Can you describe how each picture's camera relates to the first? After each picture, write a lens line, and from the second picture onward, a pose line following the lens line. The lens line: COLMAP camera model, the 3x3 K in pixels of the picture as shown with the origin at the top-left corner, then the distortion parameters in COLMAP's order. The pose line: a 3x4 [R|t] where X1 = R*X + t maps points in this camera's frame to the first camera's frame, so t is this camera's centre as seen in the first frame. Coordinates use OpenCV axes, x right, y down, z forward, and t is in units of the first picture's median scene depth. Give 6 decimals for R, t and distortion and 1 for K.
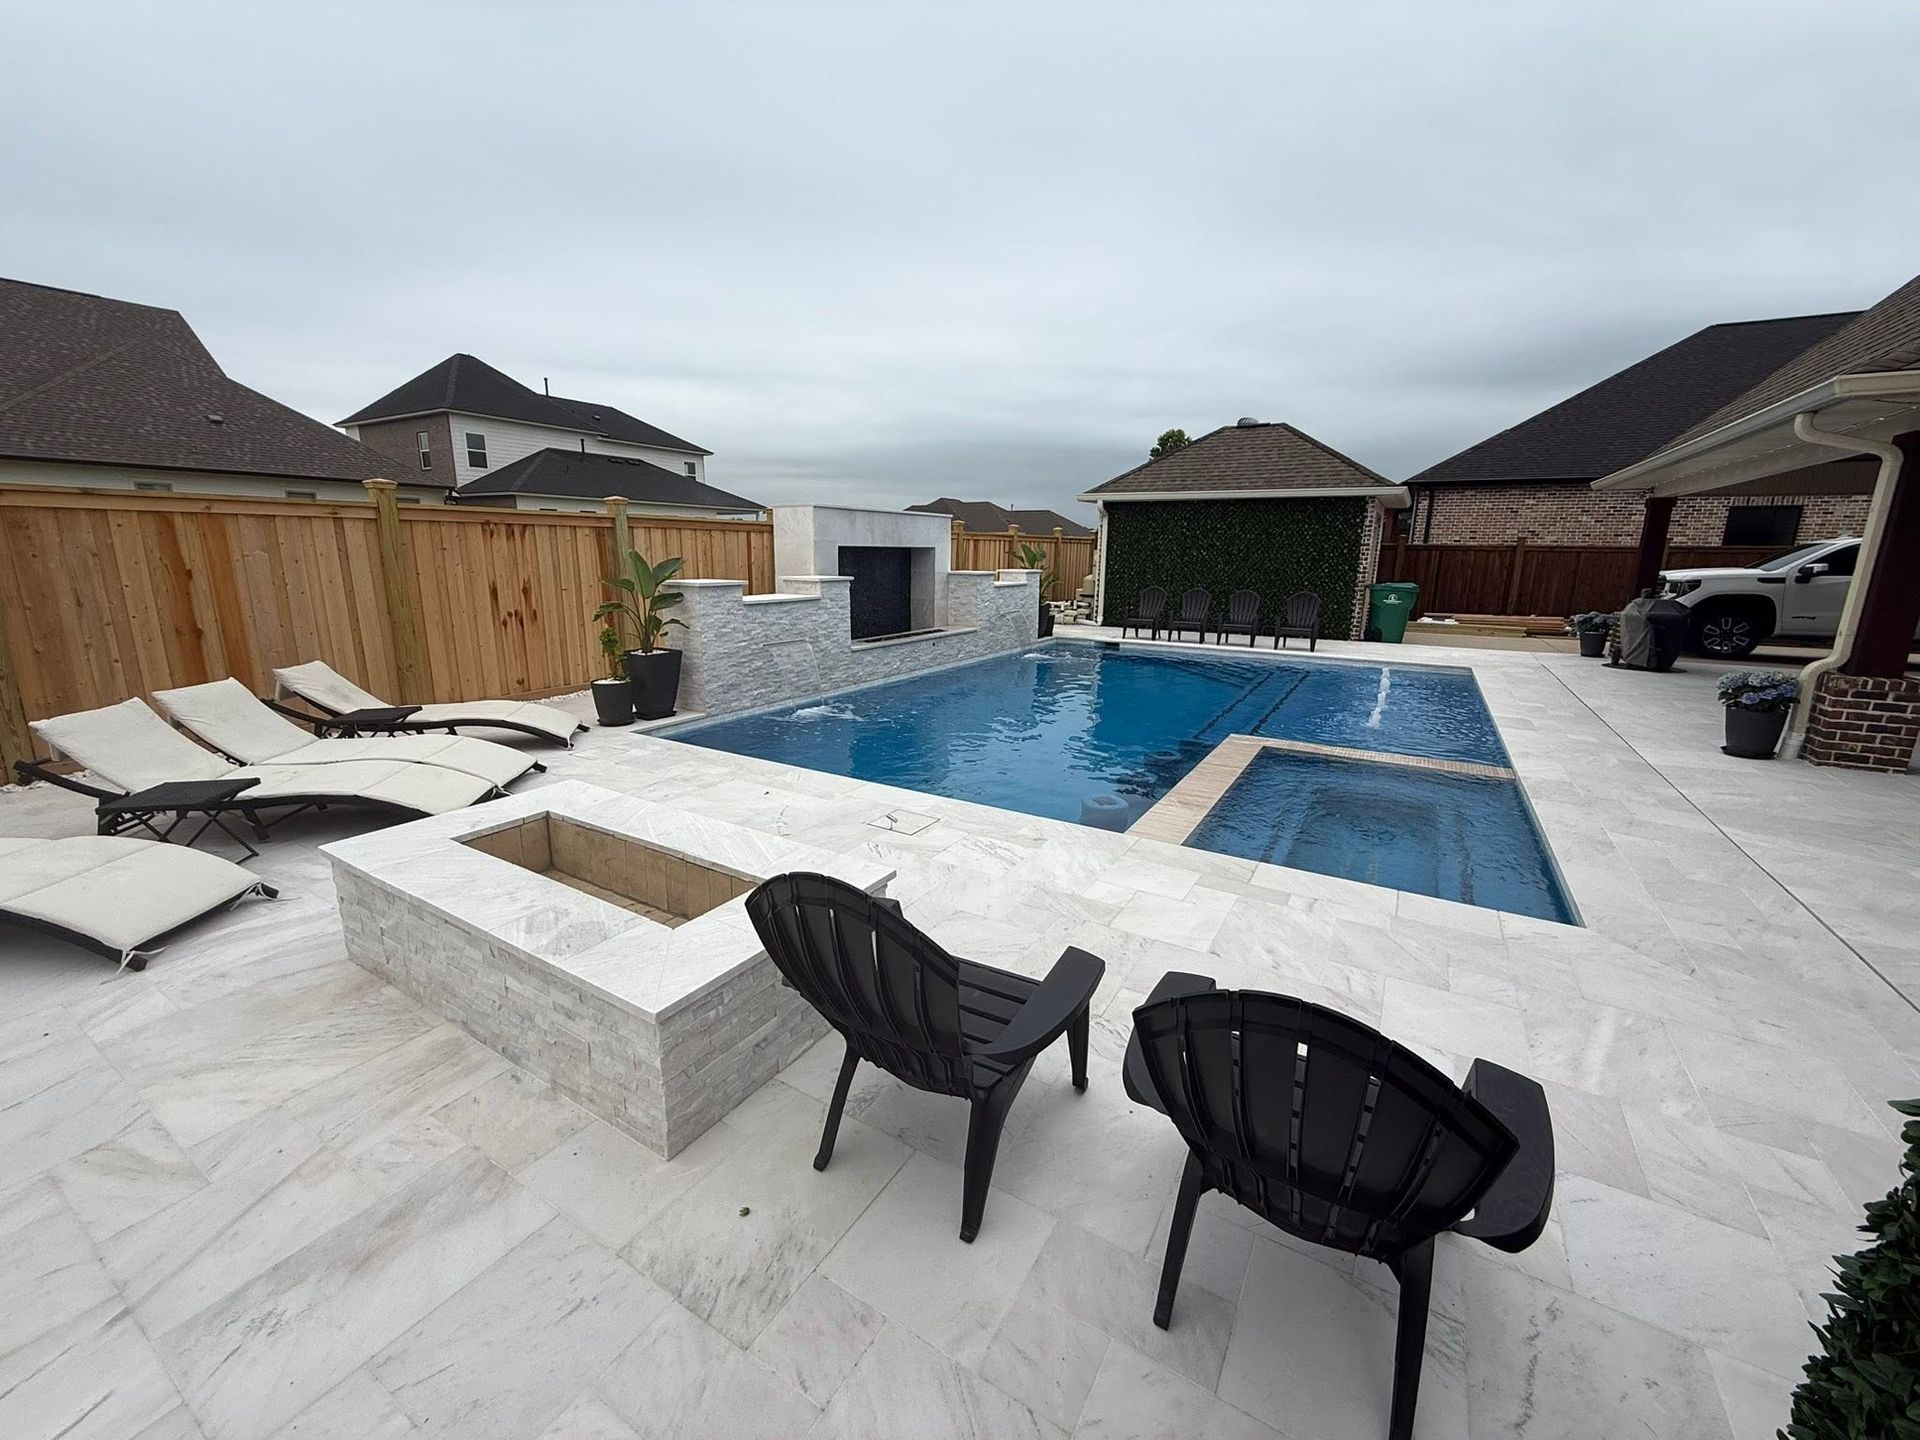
lens RADIAL K [[763.6, 0, 961.3], [0, 763.6, 715.6], [0, 0, 1]] dist [-0.004191, 0.000421]
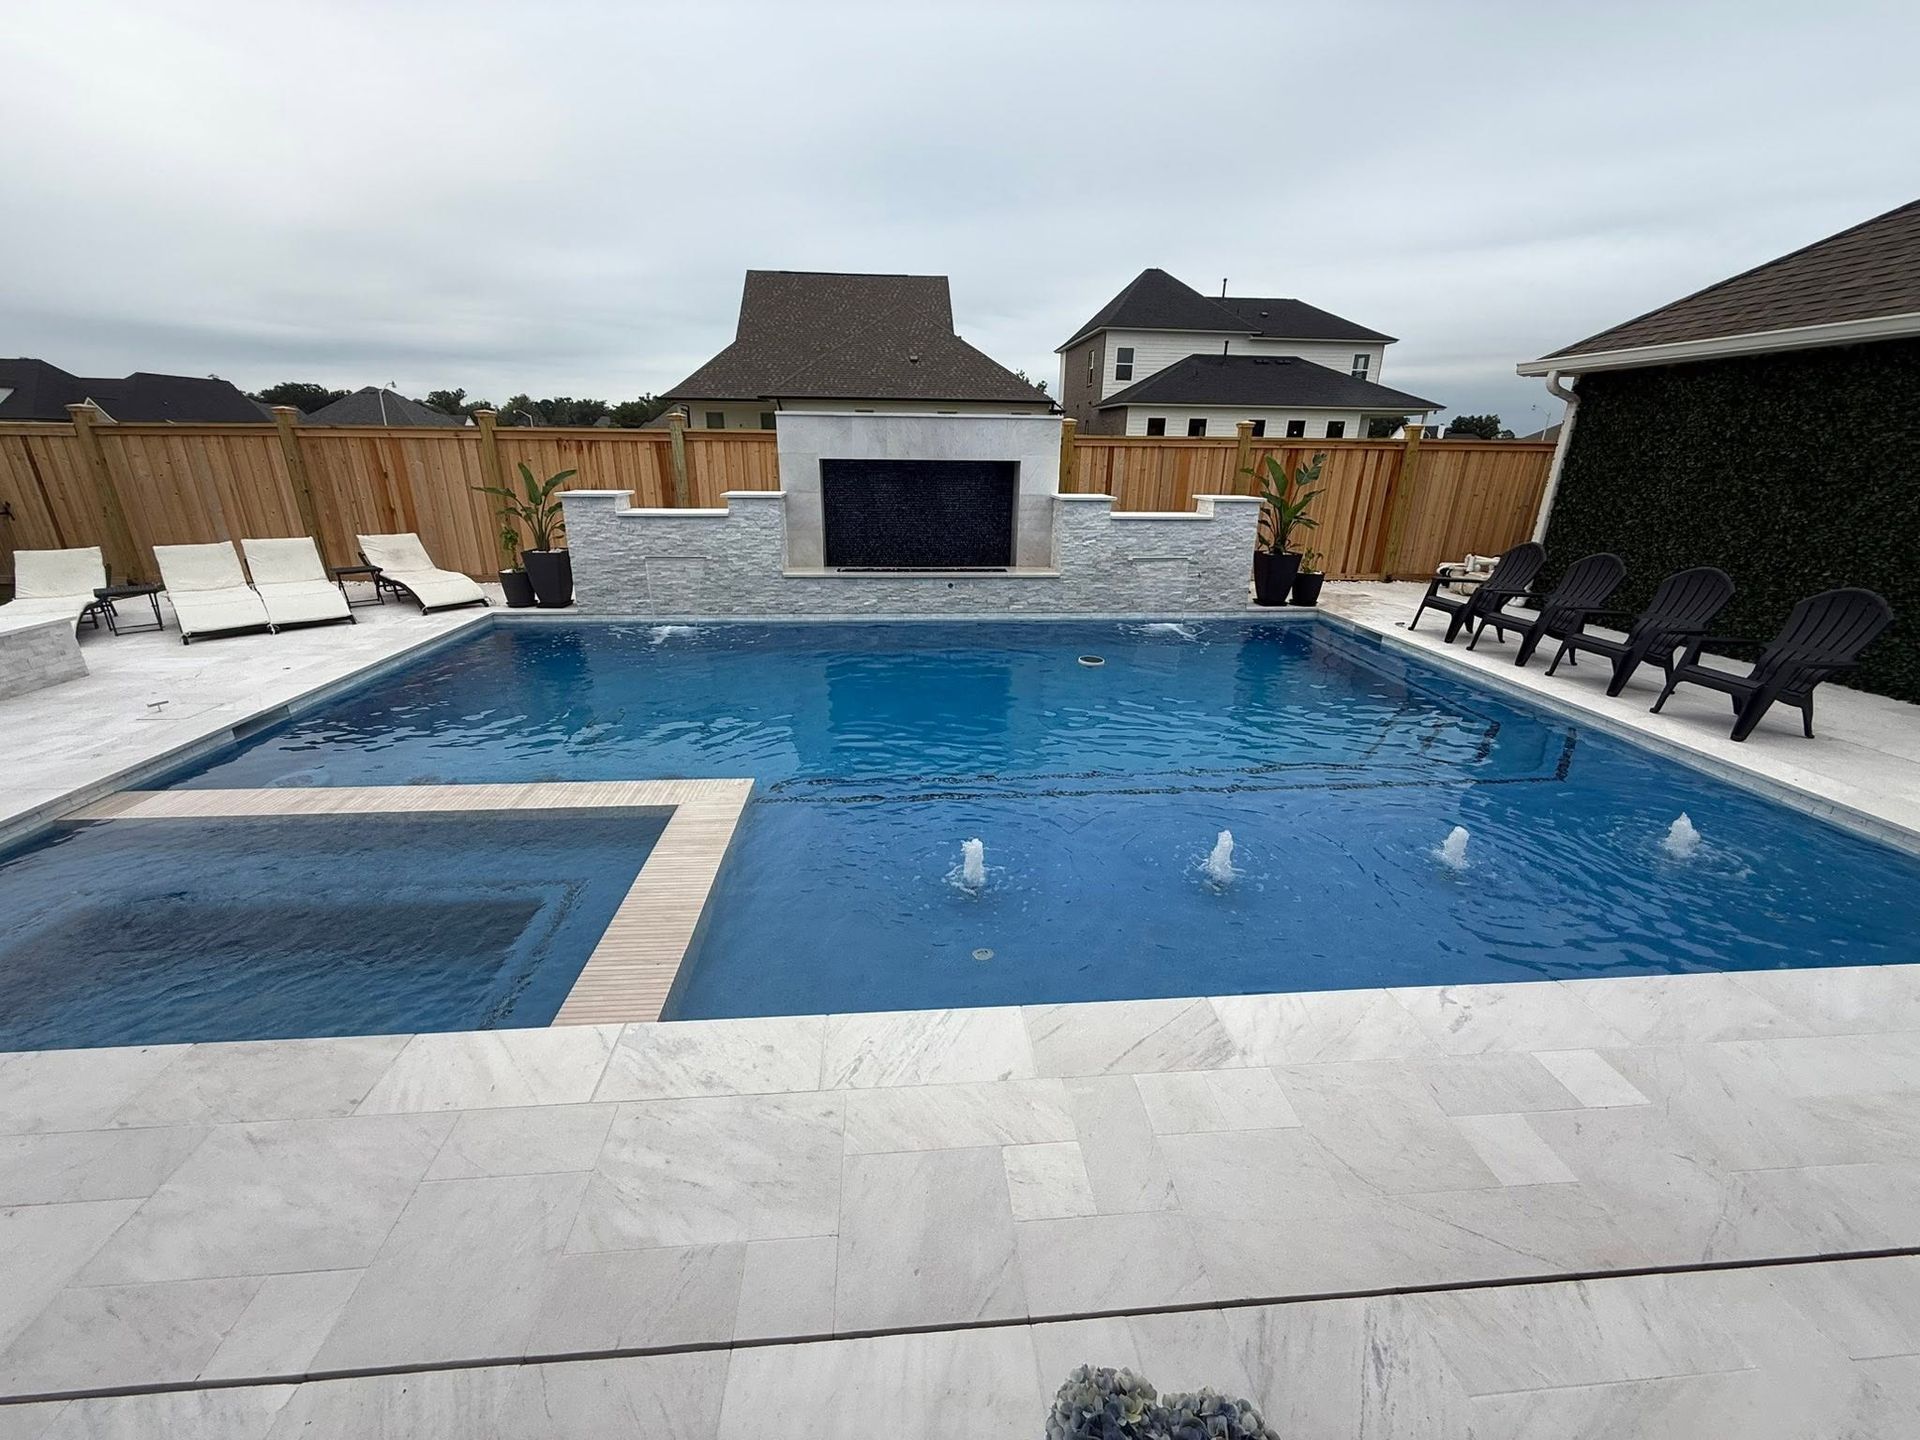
lens RADIAL K [[763.6, 0, 956.3], [0, 763.6, 722.5], [0, 0, 1]] dist [-0.004191, 0.000421]
pose [[0.576087, 0.270959, -0.771171, 0.629284], [-0.177502, 0.962414, 0.205555, -0.121623], [0.797883, 0.018467, 0.602530, 0.528924]]
